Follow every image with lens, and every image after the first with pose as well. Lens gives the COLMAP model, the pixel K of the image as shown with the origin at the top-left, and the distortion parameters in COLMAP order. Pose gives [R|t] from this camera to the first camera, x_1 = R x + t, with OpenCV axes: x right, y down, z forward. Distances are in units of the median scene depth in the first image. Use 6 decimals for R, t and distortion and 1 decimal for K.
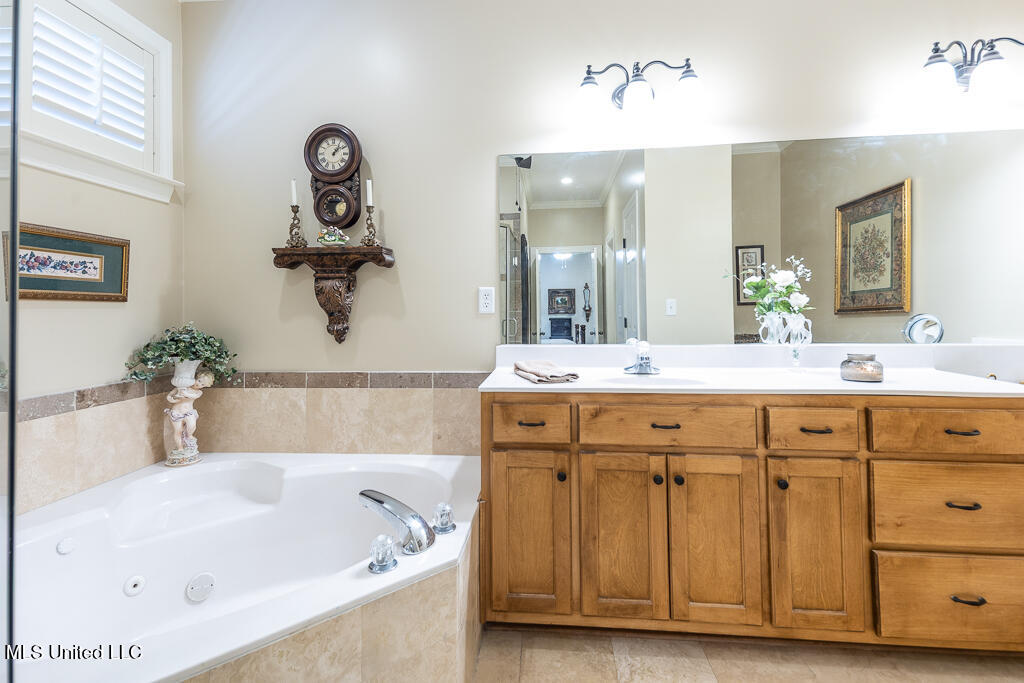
lens RADIAL K [[491.3, 0, 509.3], [0, 491.3, 297.8], [0, 0, 1]] dist [0.047617, -0.014001]
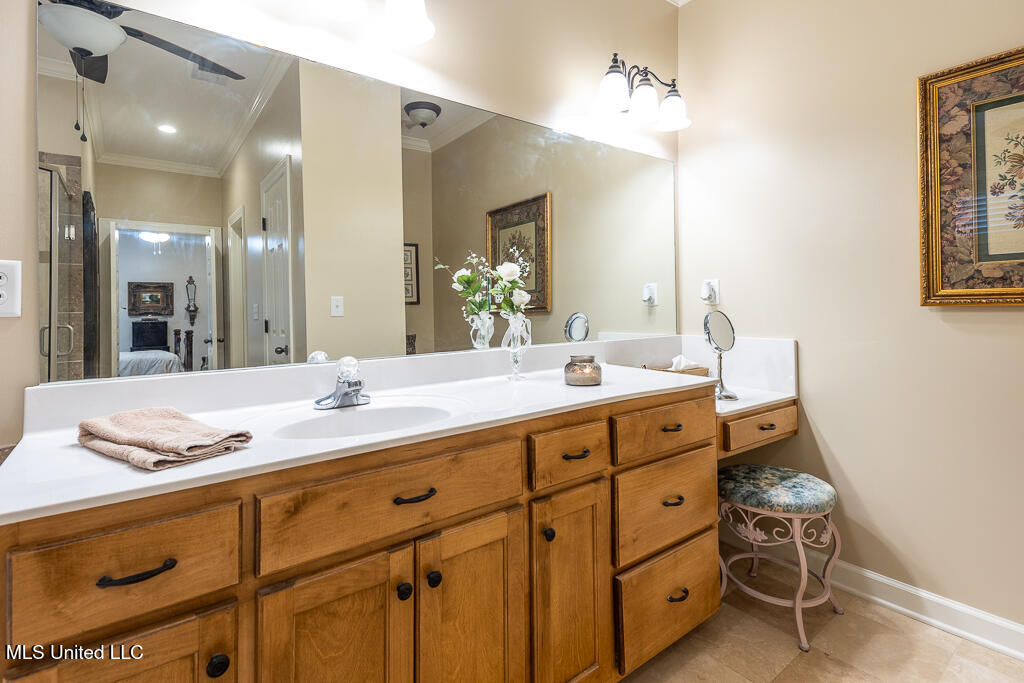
lens RADIAL K [[491.3, 0, 510.1], [0, 491.3, 307.6], [0, 0, 1]] dist [0.047617, -0.014001]
pose [[0.742382, 0.002093, 0.669973, -0.009218], [-0.014353, 0.999815, 0.012781, 0.013958], [-0.669823, -0.019105, 0.742275, 0.437367]]
